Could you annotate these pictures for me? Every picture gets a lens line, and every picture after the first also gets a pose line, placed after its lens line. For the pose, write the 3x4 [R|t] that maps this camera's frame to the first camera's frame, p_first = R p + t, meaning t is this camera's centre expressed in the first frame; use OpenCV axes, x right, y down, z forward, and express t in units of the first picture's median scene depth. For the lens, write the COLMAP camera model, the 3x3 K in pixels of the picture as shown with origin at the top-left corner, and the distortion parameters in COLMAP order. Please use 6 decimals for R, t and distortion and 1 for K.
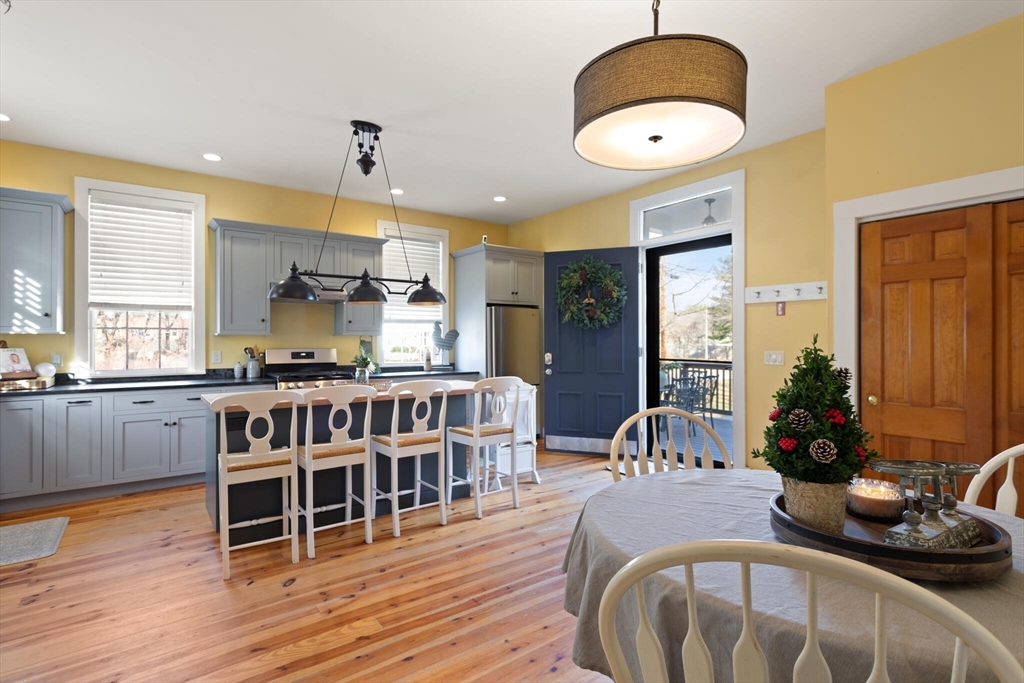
lens RADIAL K [[496.9, 0, 508.8], [0, 496.9, 336.8], [0, 0, 1]] dist [-0.004996, 0.003969]
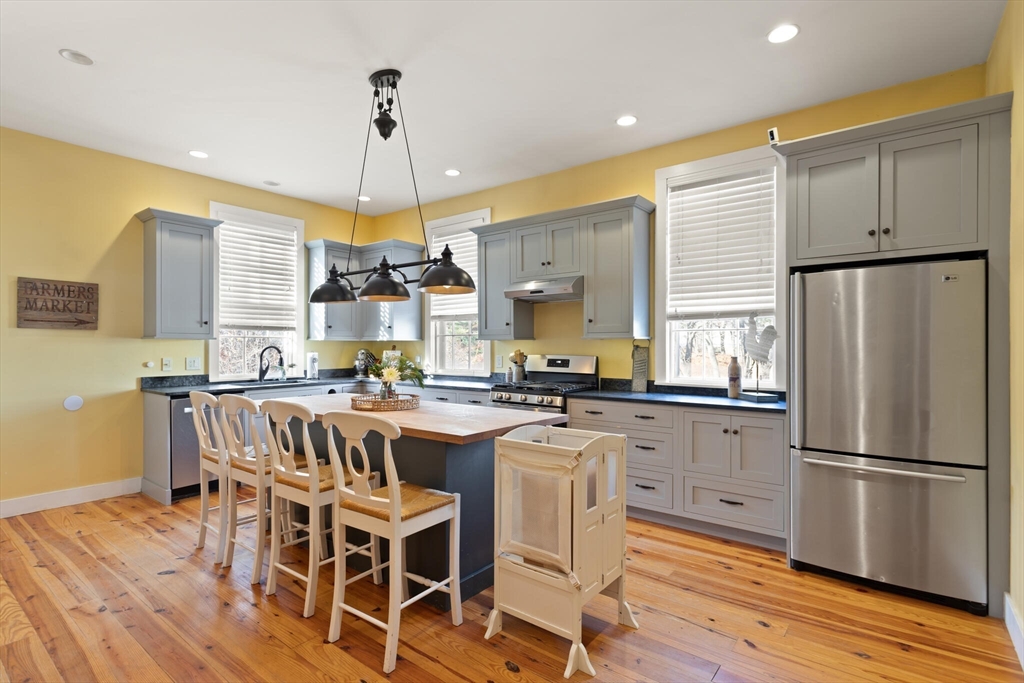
lens RADIAL K [[496.9, 0, 509.1], [0, 496.9, 344.6], [0, 0, 1]] dist [-0.004996, 0.003969]
pose [[0.271332, 0.000268, -0.962486, 0.521971], [0.006655, 0.999976, 0.002155, 0.004869], [0.962463, -0.006990, 0.271323, 0.946485]]
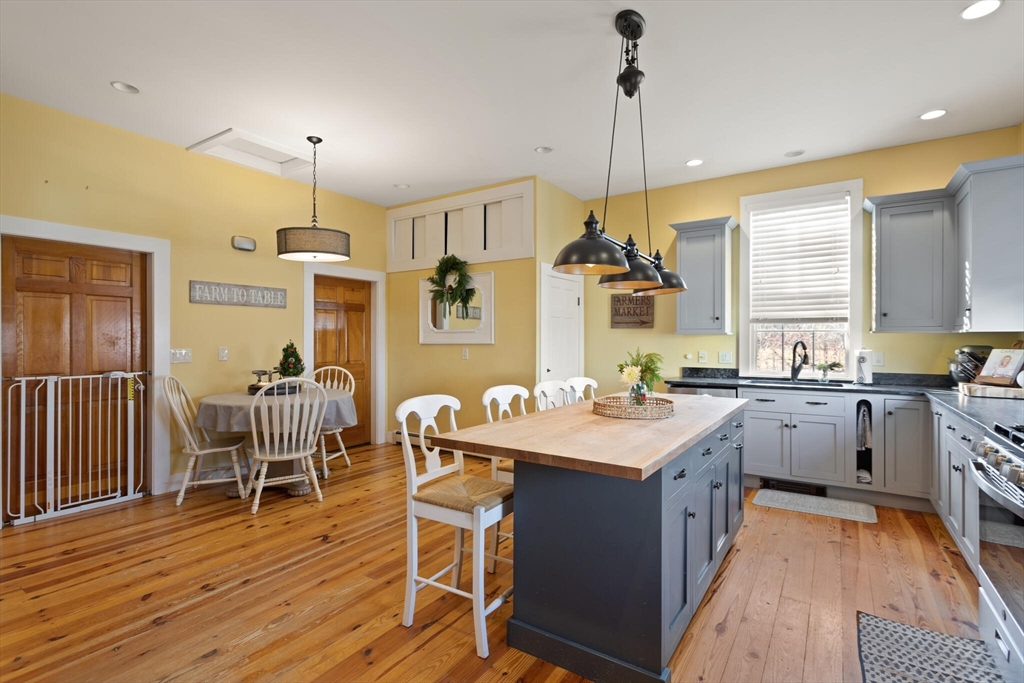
lens RADIAL K [[496.9, 0, 508.3], [0, 496.9, 337.2], [0, 0, 1]] dist [-0.004996, 0.003969]
pose [[-0.941873, -0.001146, -0.335968, 0.093702], [0.003139, 0.999921, -0.012209, 0.010458], [0.335955, -0.012553, -0.941794, 1.544210]]
